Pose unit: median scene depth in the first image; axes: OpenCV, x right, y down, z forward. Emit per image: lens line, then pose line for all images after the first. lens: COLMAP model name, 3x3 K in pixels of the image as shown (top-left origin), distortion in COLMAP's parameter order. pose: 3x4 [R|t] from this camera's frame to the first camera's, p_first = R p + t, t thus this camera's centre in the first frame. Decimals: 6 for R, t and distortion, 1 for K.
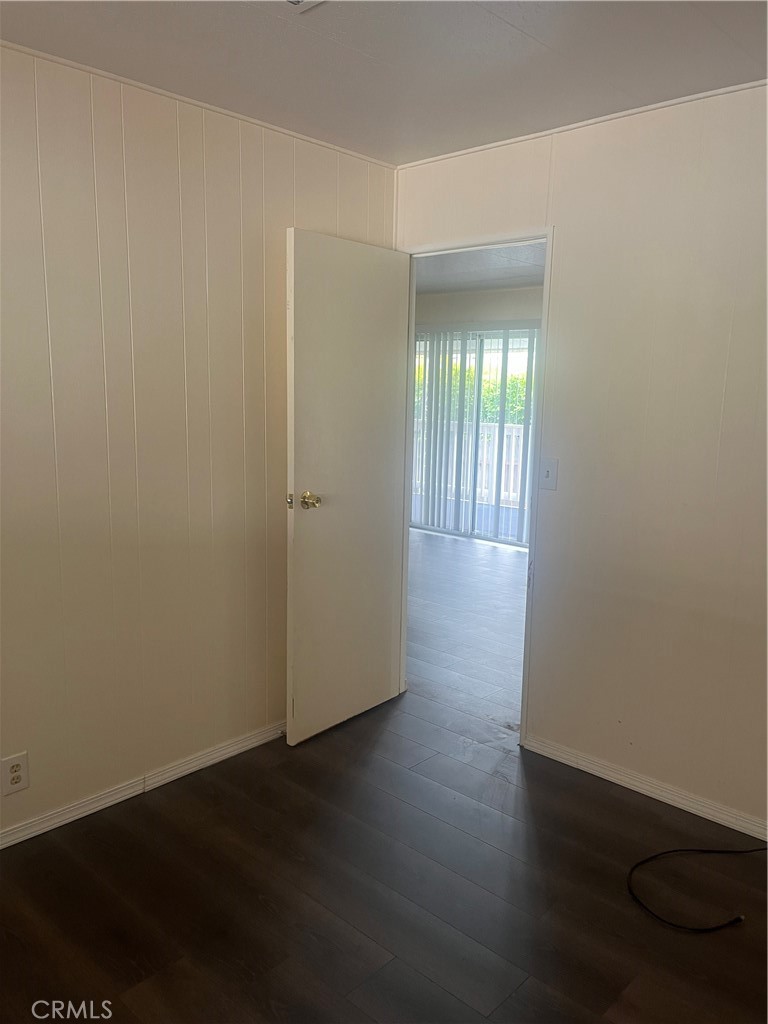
lens RADIAL K [[771.0, 0, 384.5], [0, 771.0, 513.4], [0, 0, 1]] dist [0.068508, -0.092671]
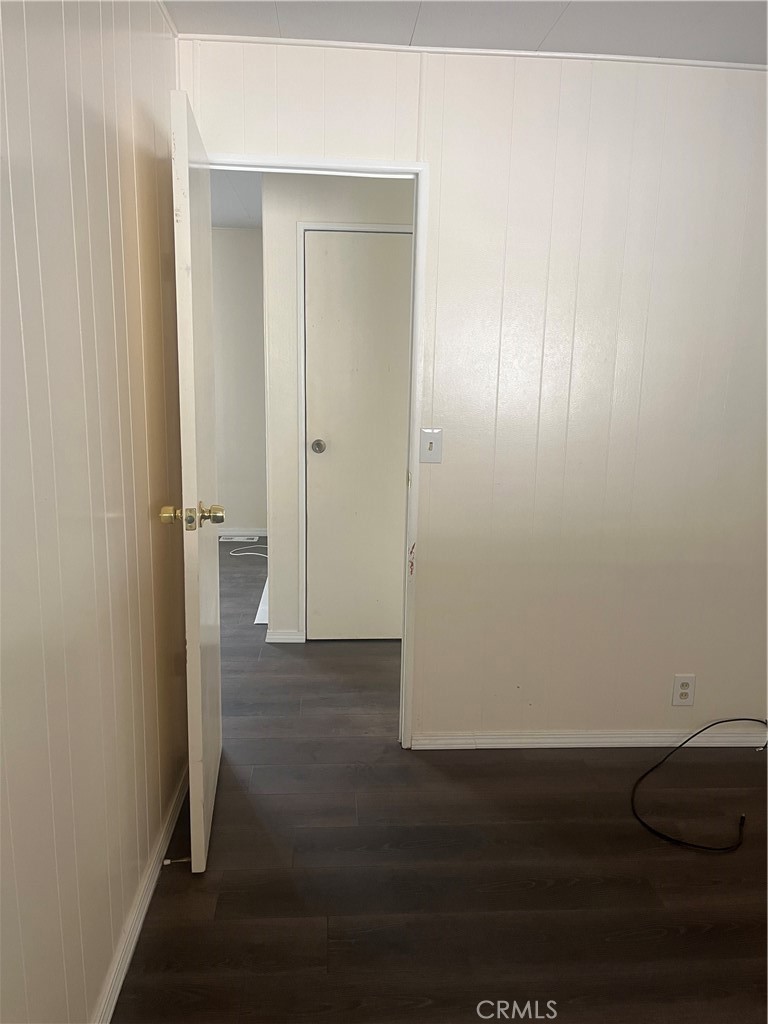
lens RADIAL K [[771.0, 0, 383.9], [0, 771.0, 511.7], [0, 0, 1]] dist [0.068508, -0.092671]
pose [[0.683349, -0.143046, 0.715941, -0.537543], [0.107593, 0.989642, 0.095037, -0.074828], [-0.722120, 0.012087, 0.691662, 0.468647]]
